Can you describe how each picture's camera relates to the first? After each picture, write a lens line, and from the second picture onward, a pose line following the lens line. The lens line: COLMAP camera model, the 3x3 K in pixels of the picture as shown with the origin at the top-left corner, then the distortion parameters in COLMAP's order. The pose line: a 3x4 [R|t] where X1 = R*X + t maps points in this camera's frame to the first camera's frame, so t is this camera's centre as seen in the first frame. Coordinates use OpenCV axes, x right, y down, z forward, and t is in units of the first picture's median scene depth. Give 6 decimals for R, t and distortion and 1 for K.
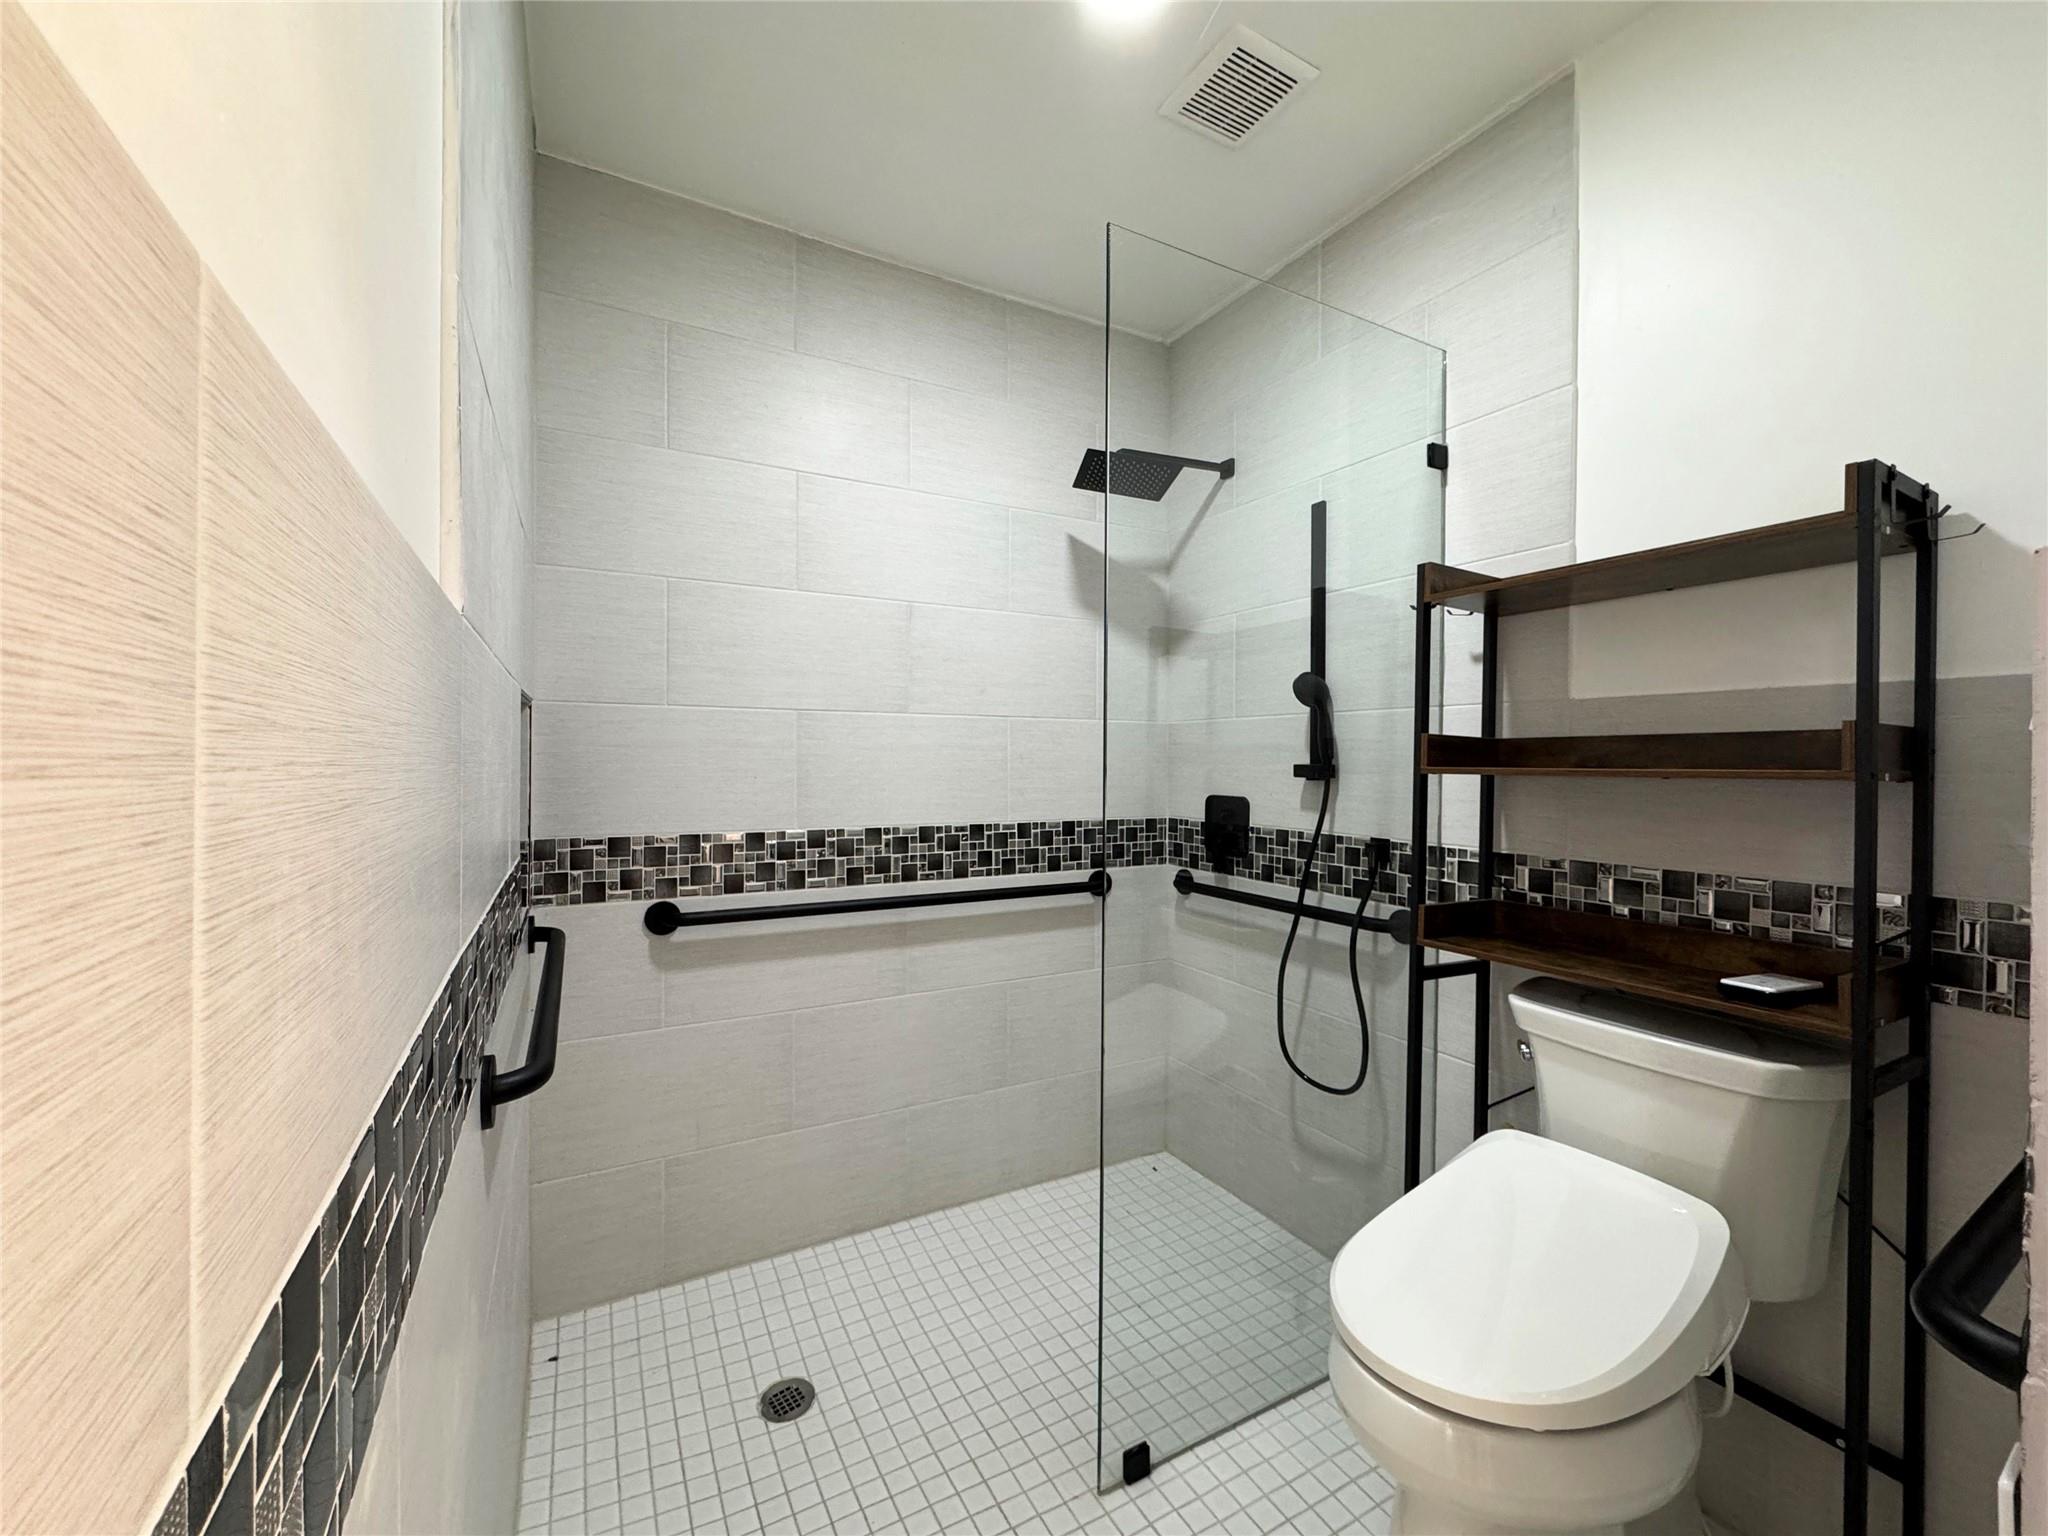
lens RADIAL K [[811.2, 0, 1027.2], [0, 811.2, 733.7], [0, 0, 1]] dist [-0.001414, -0.000379]
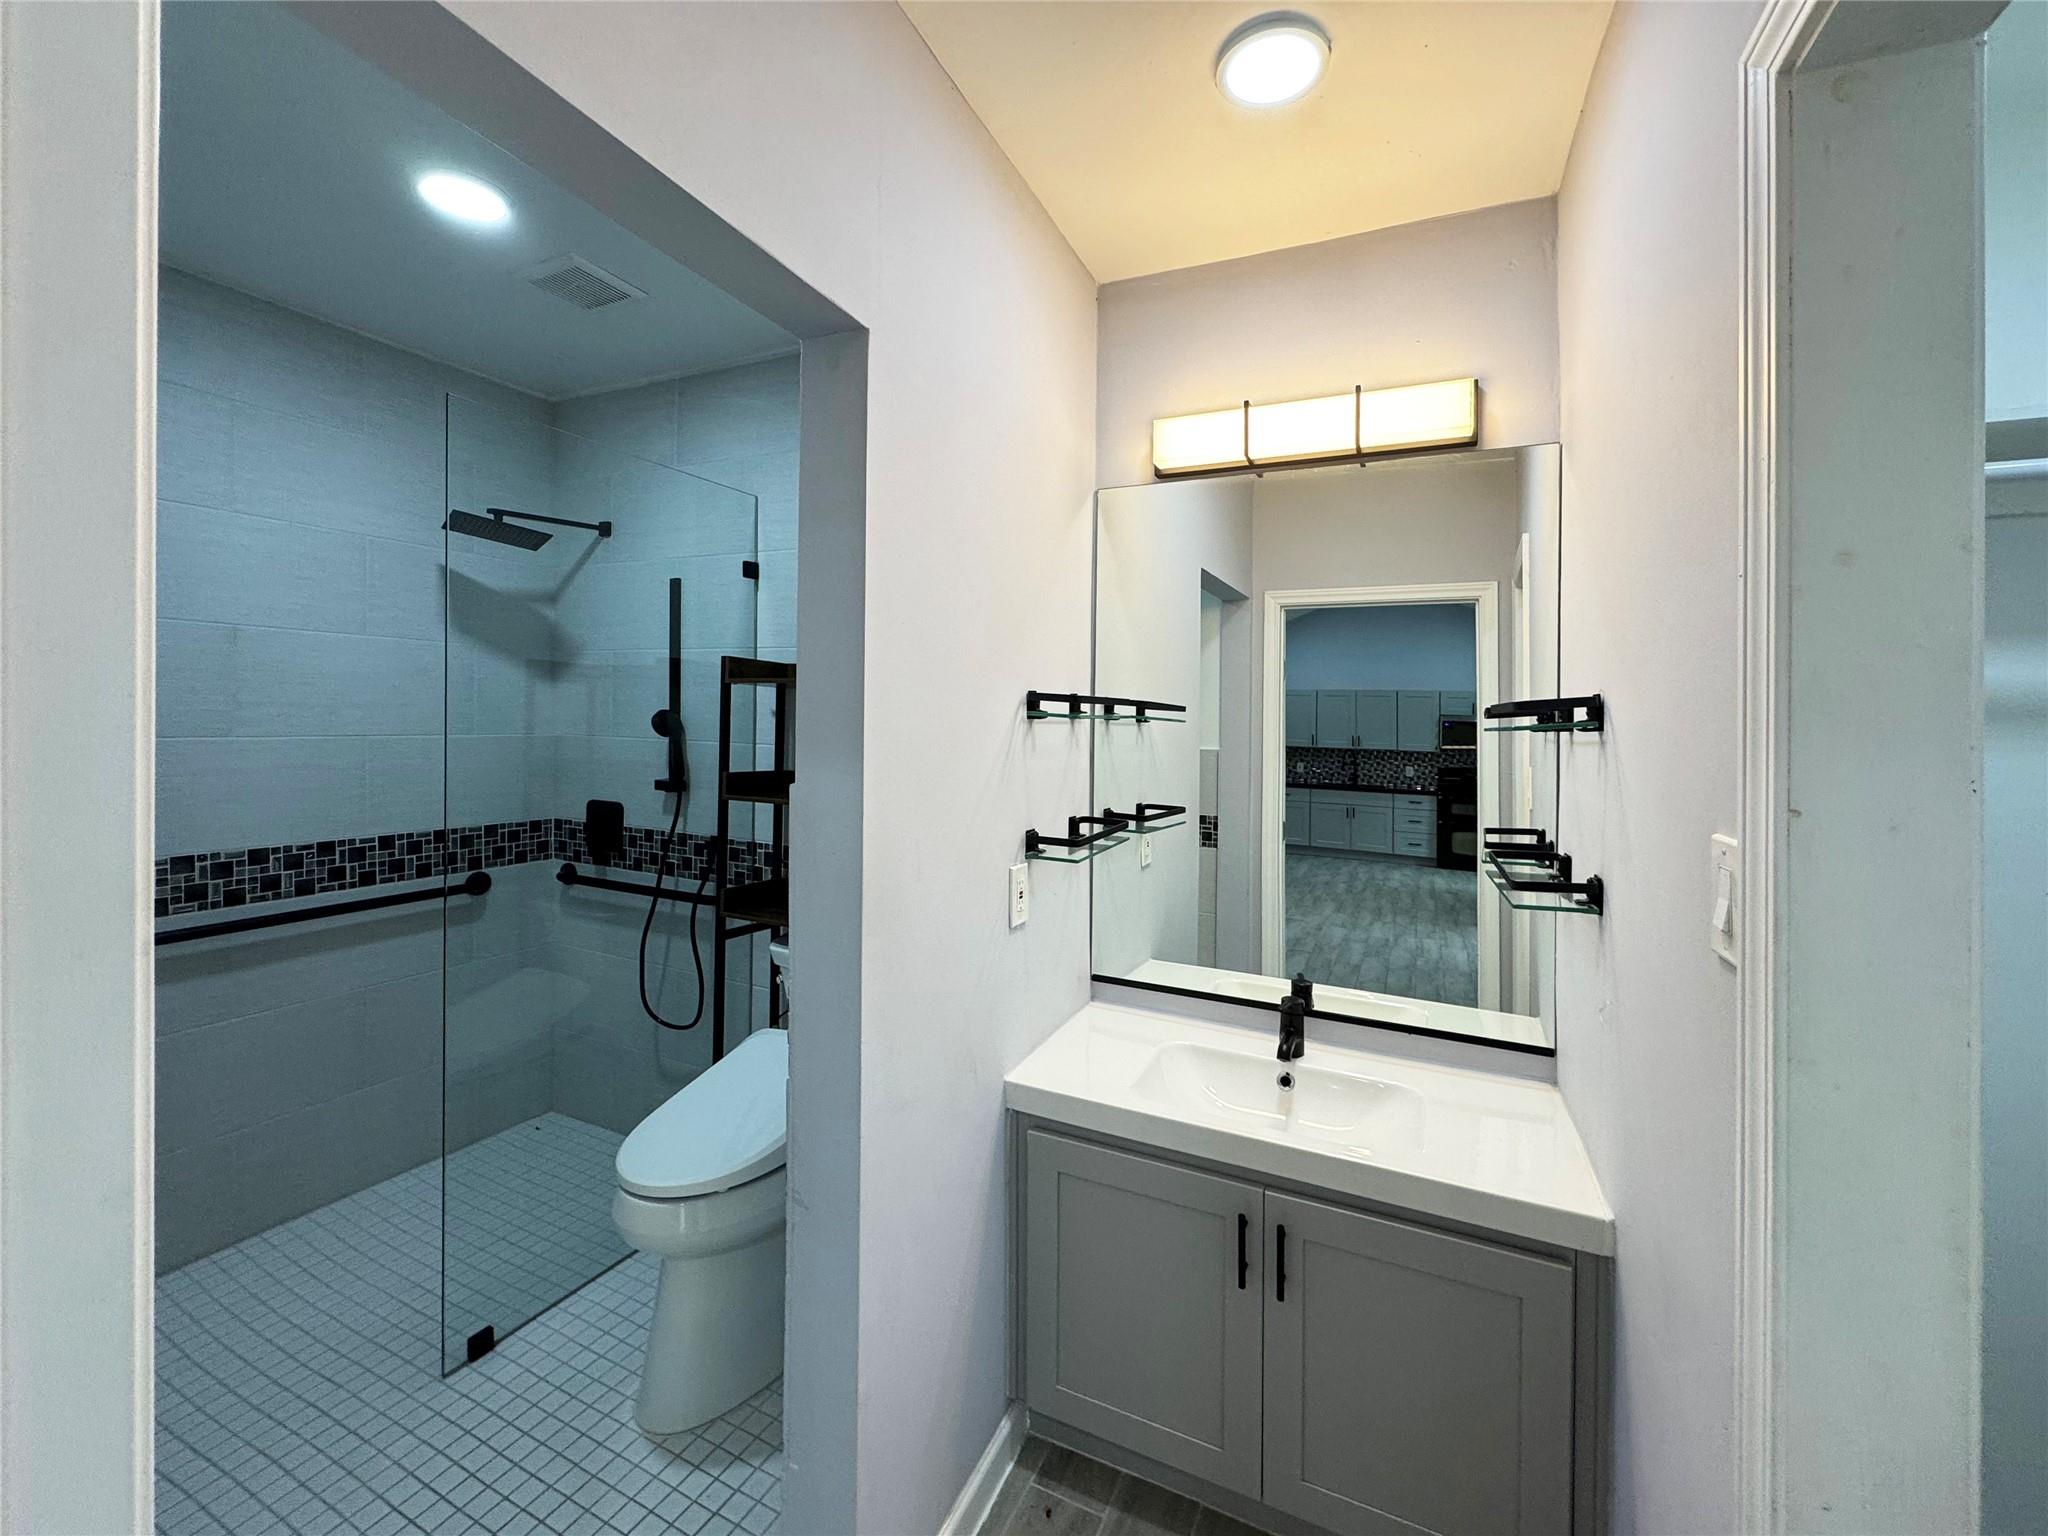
lens RADIAL K [[811.2, 0, 1027.2], [0, 811.2, 733.7], [0, 0, 1]] dist [-0.001414, -0.000379]
pose [[0.808222, 0.006600, 0.588841, 0.049919], [-0.041414, 0.998098, 0.045657, -0.107310], [-0.587420, -0.061287, 0.806959, -0.329715]]
